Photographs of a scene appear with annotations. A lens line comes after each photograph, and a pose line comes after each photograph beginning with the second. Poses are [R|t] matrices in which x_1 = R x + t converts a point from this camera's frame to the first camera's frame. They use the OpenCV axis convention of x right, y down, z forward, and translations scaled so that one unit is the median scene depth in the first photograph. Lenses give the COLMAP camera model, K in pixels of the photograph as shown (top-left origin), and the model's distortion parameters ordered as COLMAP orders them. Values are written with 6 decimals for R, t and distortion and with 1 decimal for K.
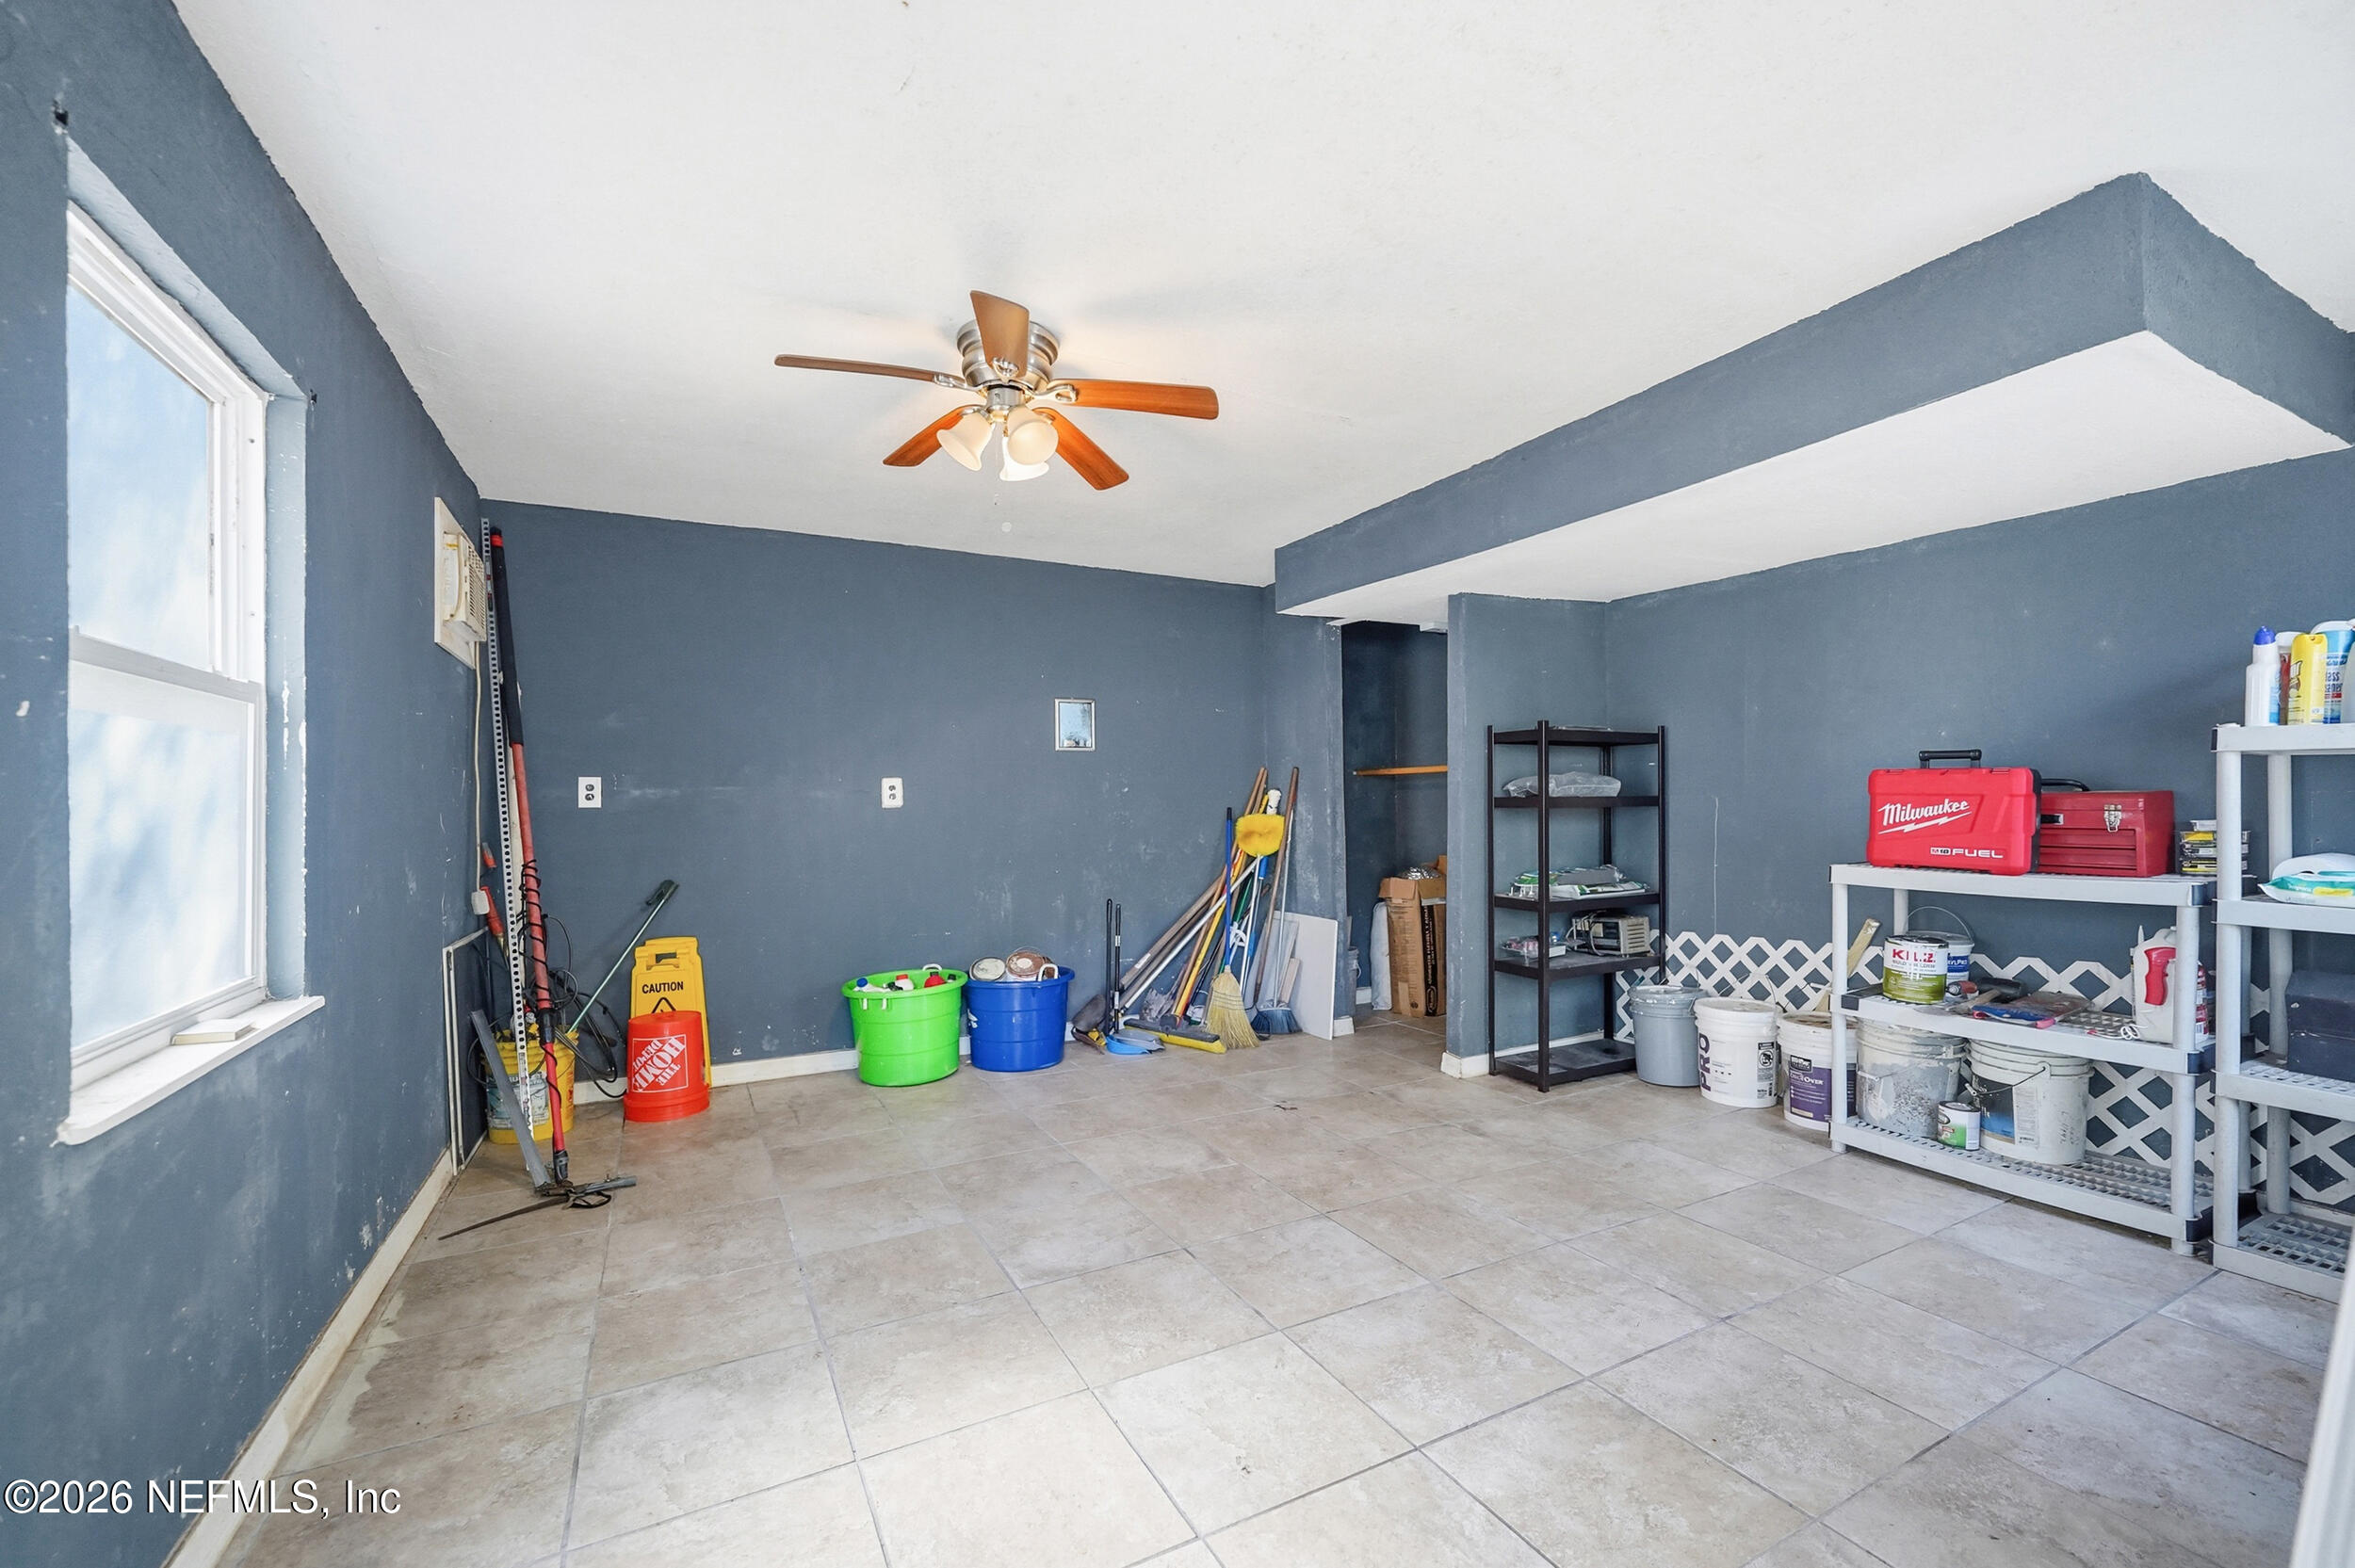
lens RADIAL K [[979.0, 0, 1176.2], [0, 979.0, 813.1], [0, 0, 1]] dist [-0.001395, -0.000089]
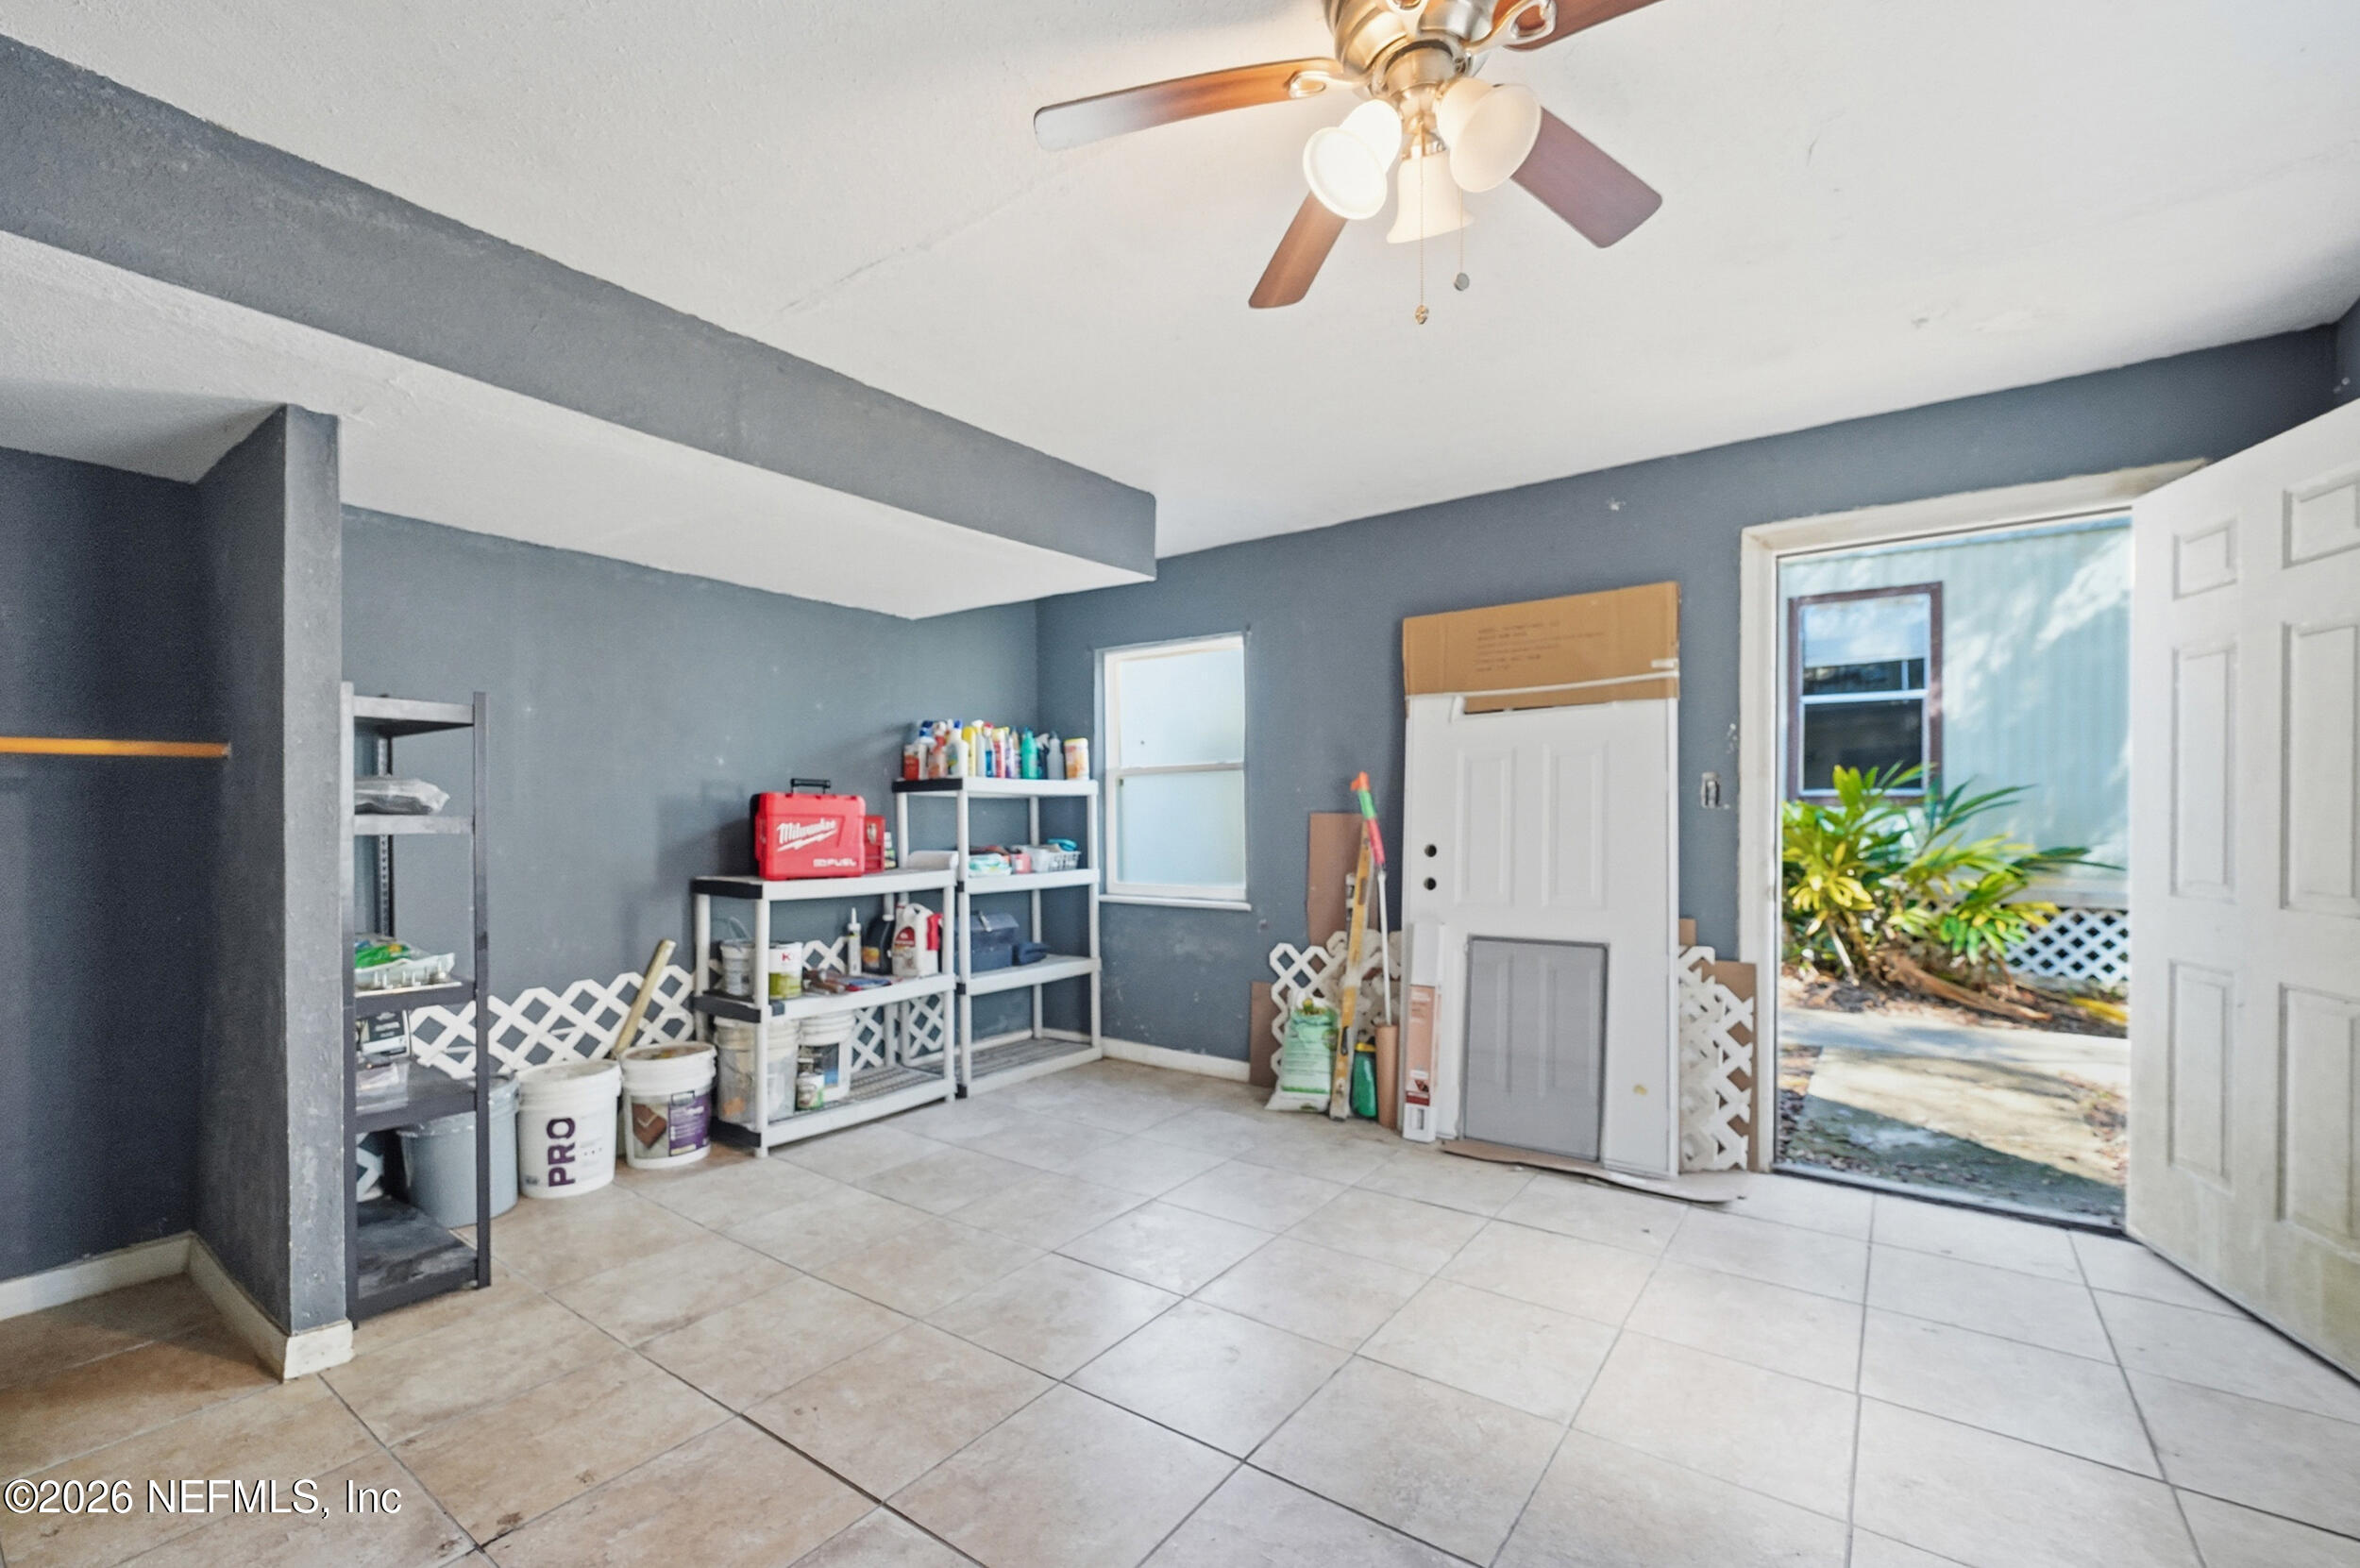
lens RADIAL K [[969.8, 0, 1216.9], [0, 969.8, 785.9], [0, 0, 1]] dist [0.000545, -0.000014]
pose [[-0.463860, 0.039078, 0.885046, -0.510609], [0.010850, 0.999202, -0.038431, -0.004041], [-0.885842, -0.008224, -0.463914, 1.127300]]
